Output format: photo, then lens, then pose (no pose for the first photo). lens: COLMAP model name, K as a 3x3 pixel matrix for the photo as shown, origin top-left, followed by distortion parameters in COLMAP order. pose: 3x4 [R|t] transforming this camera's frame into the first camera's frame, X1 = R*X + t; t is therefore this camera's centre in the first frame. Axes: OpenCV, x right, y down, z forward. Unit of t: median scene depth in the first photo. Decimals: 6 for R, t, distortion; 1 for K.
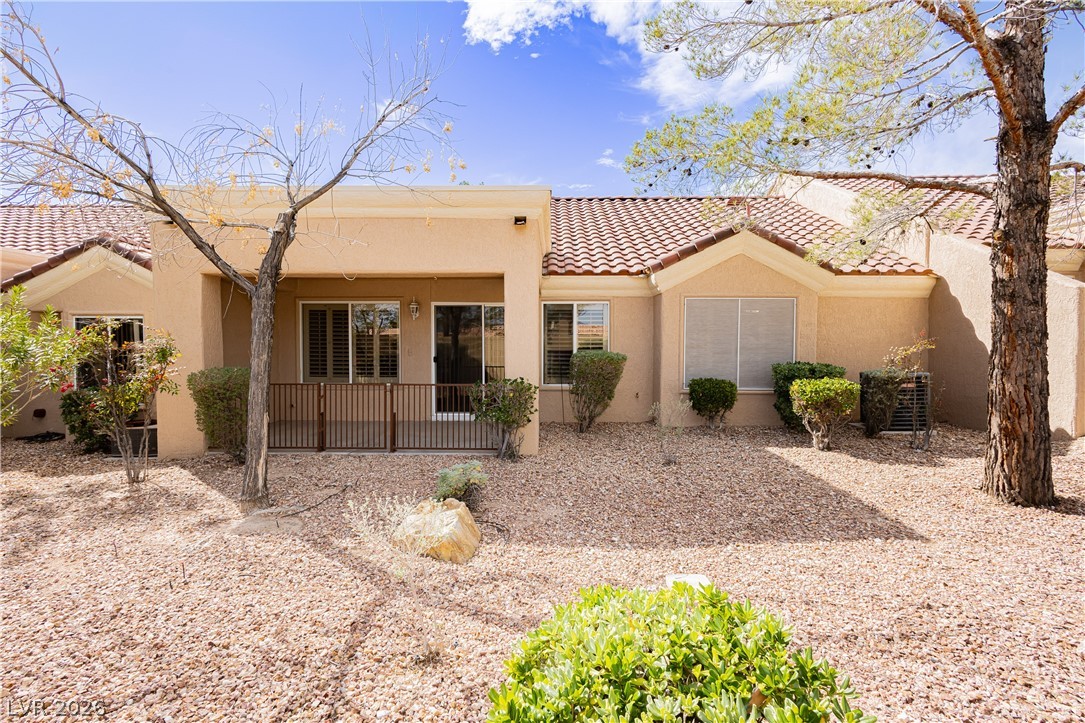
lens RADIAL K [[498.6, 0, 541.7], [0, 498.6, 346.6], [0, 0, 1]] dist [-0.000070, -0.001272]
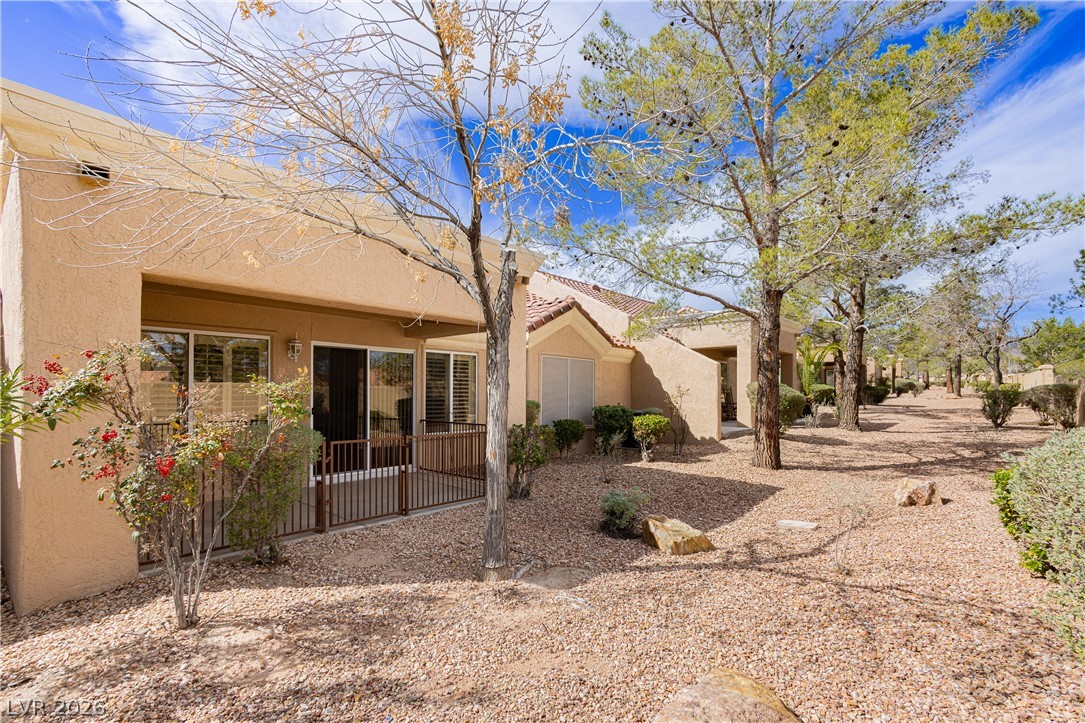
lens RADIAL K [[496.2, 0, 557.4], [0, 496.2, 371.7], [0, 0, 1]] dist [-0.011321, -0.000119]
pose [[0.645349, 0.034217, 0.763121, -0.717899], [0.004525, 0.998808, -0.048611, 0.003152], [-0.763874, 0.034825, 0.644425, 0.203486]]
